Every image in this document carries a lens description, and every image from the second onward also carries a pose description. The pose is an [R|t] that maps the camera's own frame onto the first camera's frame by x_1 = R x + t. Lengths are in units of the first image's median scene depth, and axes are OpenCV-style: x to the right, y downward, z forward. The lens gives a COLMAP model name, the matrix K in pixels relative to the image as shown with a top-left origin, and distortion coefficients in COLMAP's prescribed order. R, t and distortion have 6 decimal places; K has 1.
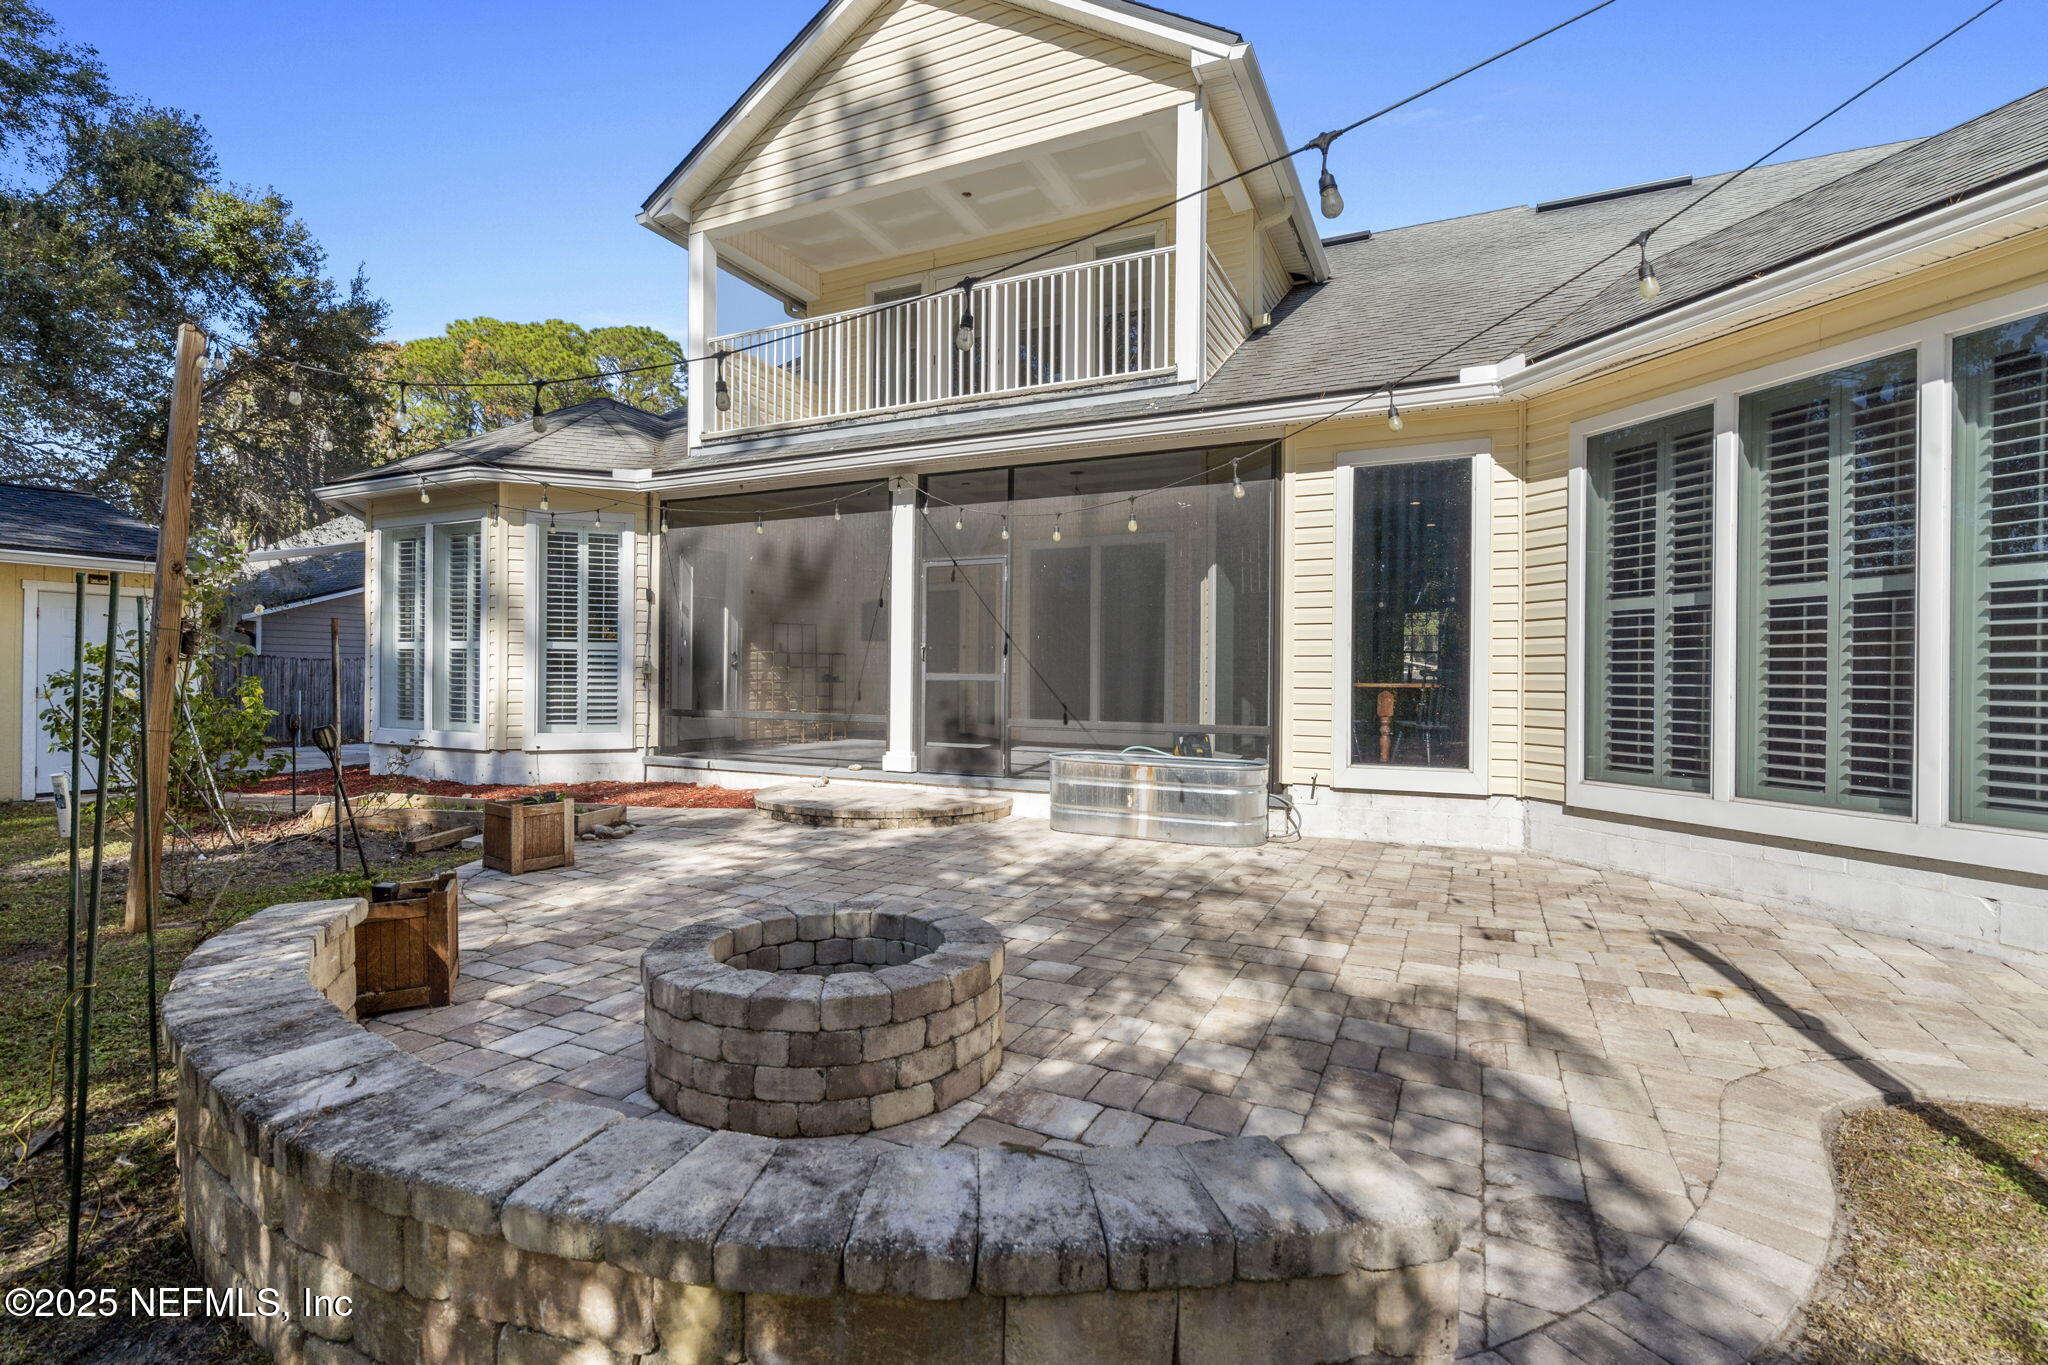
lens RADIAL K [[931.5, 0, 1031.3], [0, 931.5, 671.6], [0, 0, 1]] dist [0.000639, 0.001504]
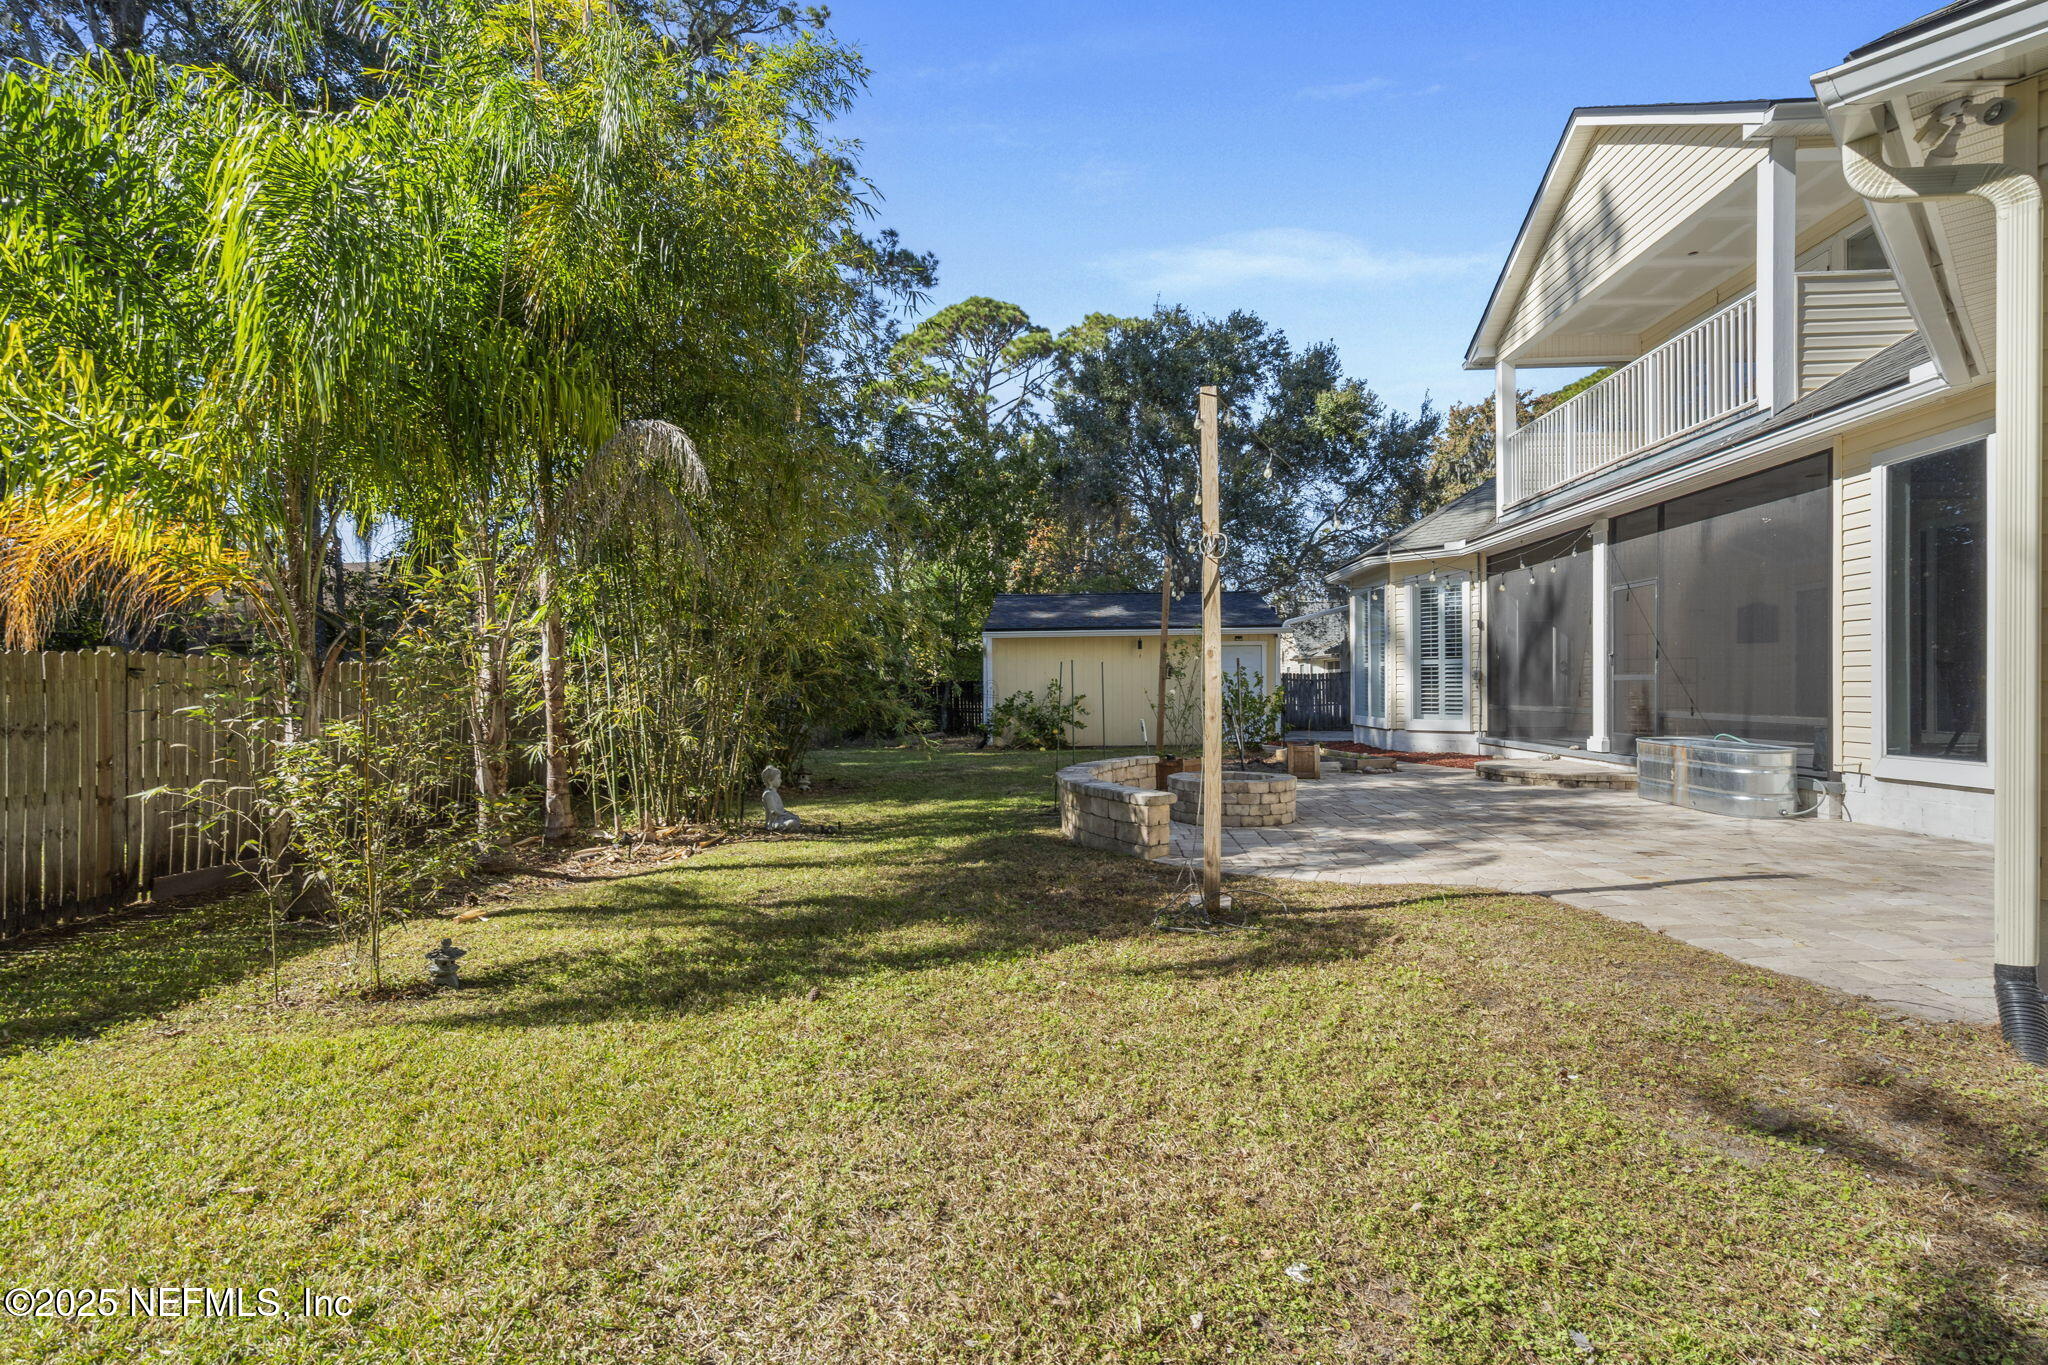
lens RADIAL K [[931.5, 0, 1025.6], [0, 931.5, 686.9], [0, 0, 1]] dist [0.000639, 0.001504]
pose [[0.381237, -0.013335, -0.924381, 0.707522], [0.020979, 0.999763, -0.005770, 0.007736], [0.924239, -0.017193, 0.381427, -0.208959]]
